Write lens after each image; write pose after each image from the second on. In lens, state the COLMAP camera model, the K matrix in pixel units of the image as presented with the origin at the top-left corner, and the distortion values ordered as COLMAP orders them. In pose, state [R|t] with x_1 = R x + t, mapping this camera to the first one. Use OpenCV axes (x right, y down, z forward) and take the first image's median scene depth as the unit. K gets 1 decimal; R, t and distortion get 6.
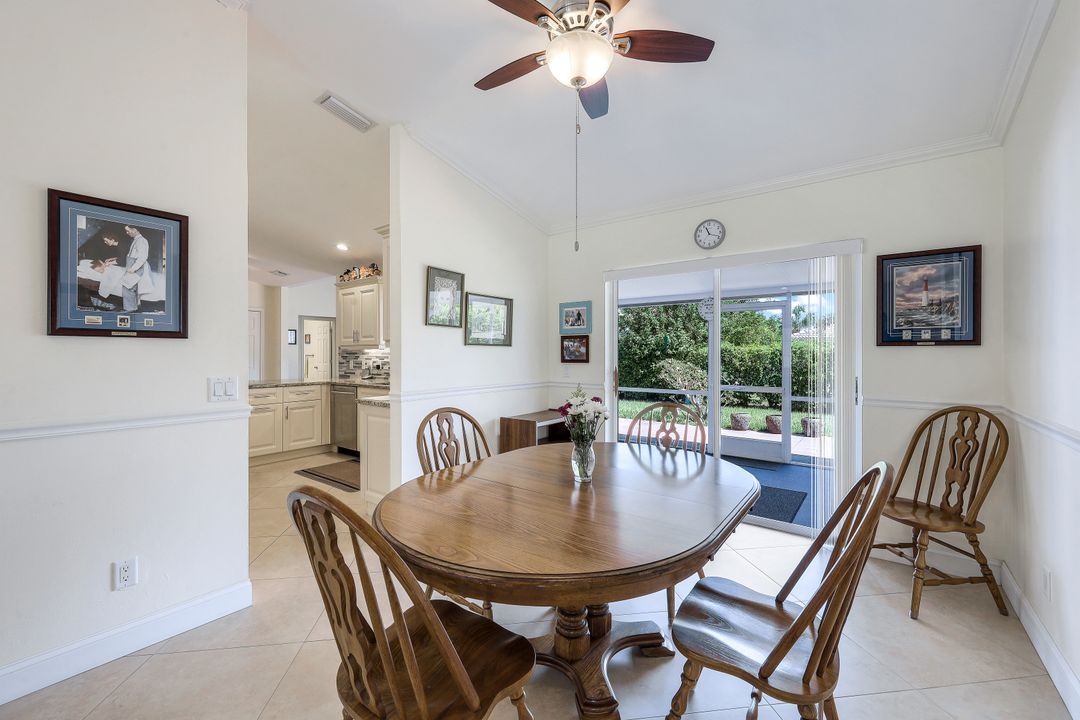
lens RADIAL K [[443.3, 0, 540.0], [0, 443.3, 353.7], [0, 0, 1]] dist [-0.001472, 0.000044]
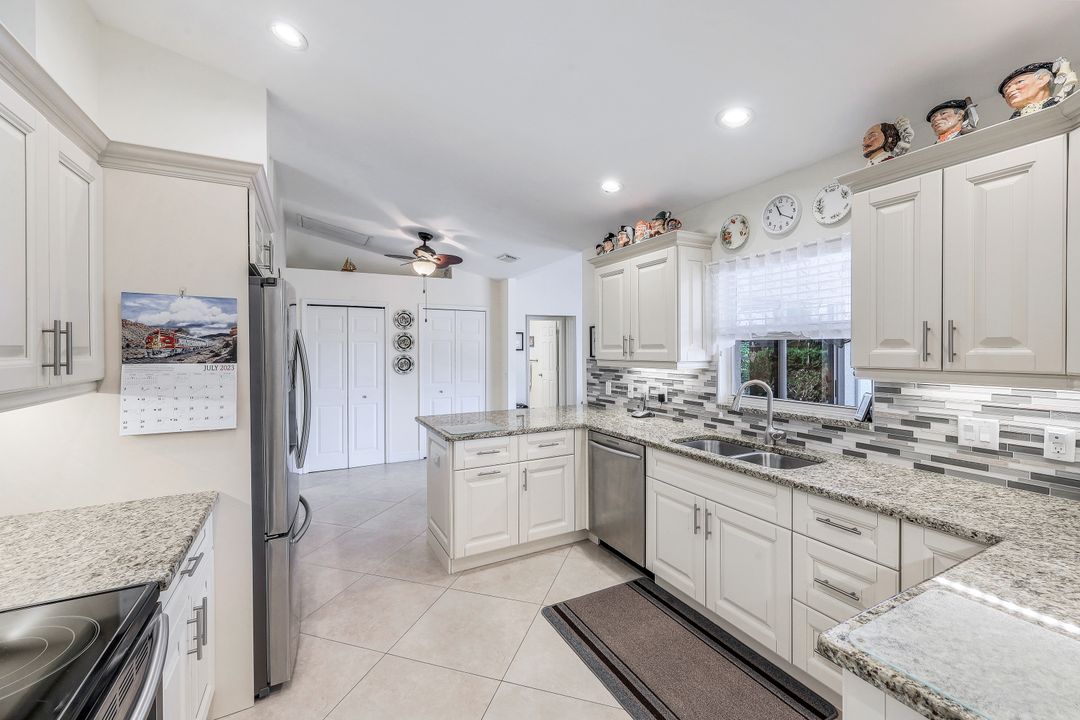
lens RADIAL K [[443.3, 0, 540.0], [0, 443.3, 353.7], [0, 0, 1]] dist [-0.001472, 0.000044]
pose [[0.904565, 0.002416, -0.426328, -0.264001], [0.000880, 0.999971, 0.007535, -0.031571], [0.426334, -0.007191, 0.904537, 0.417155]]
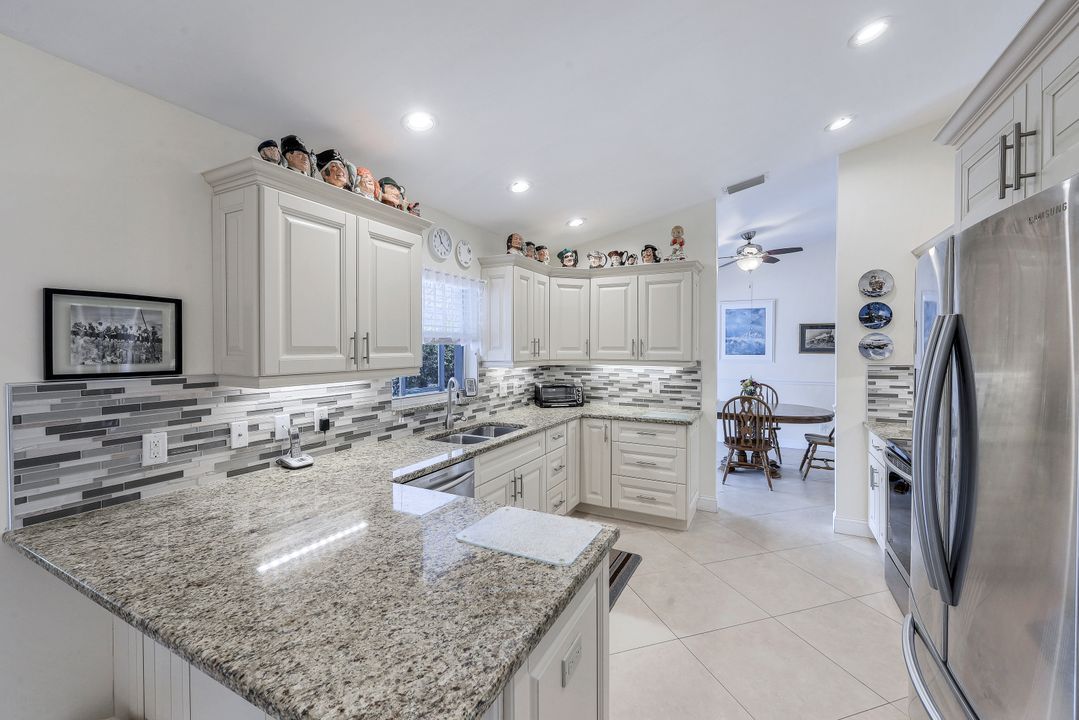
lens RADIAL K [[439.8, 0, 536.1], [0, 439.8, 353.8], [0, 0, 1]] dist [-0.001713, -0.000095]
pose [[-0.169810, -0.006718, 0.985454, -0.780033], [0.011836, 0.999891, 0.008856, -0.033504], [-0.985406, 0.013168, -0.169712, 0.884216]]
